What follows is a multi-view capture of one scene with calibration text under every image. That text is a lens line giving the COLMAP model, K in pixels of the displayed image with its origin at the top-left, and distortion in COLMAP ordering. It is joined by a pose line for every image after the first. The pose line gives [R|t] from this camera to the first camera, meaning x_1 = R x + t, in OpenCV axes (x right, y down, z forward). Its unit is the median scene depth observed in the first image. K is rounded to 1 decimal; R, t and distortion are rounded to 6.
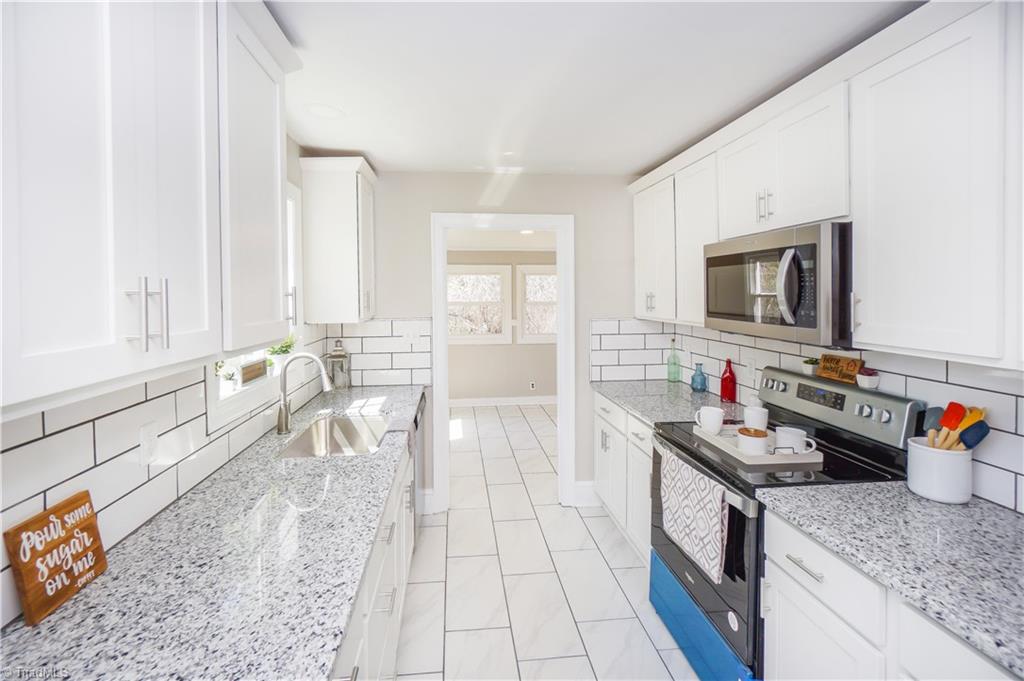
lens RADIAL K [[488.1, 0, 512.1], [0, 488.1, 319.3], [0, 0, 1]] dist [-0.002031, 0.000023]
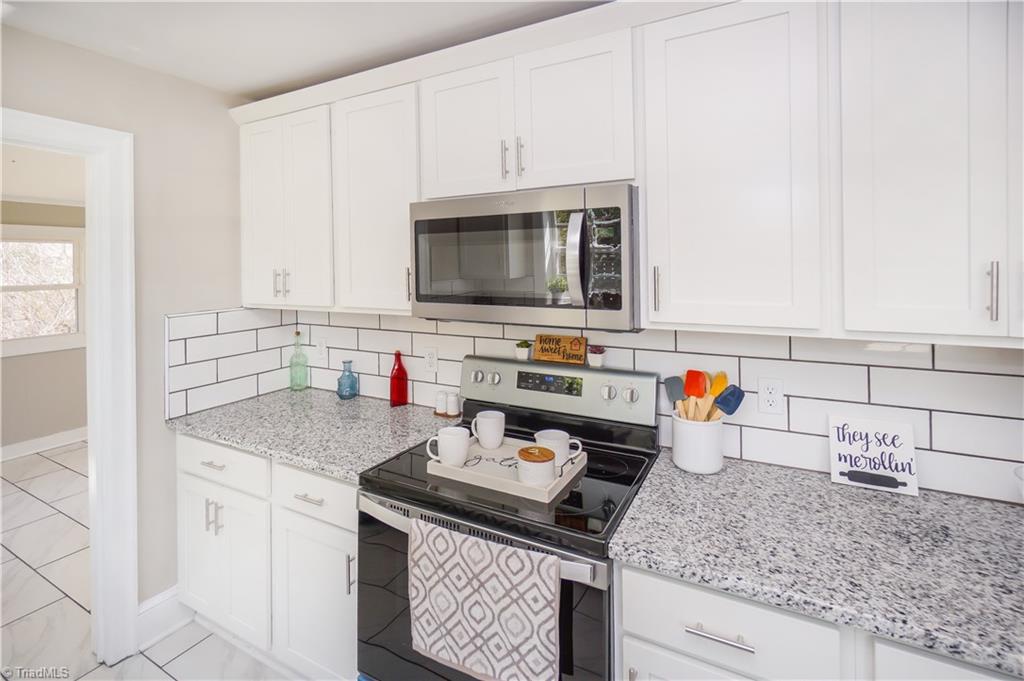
lens RADIAL K [[474.0, 0, 512.1], [0, 474.0, 261.9], [0, 0, 1]] dist [-0.014704, 0.005242]
pose [[0.577323, -0.004305, 0.816505, -0.109670], [0.056670, 0.997786, -0.034808, -0.036473], [-0.814547, 0.066367, 0.576289, 0.546325]]
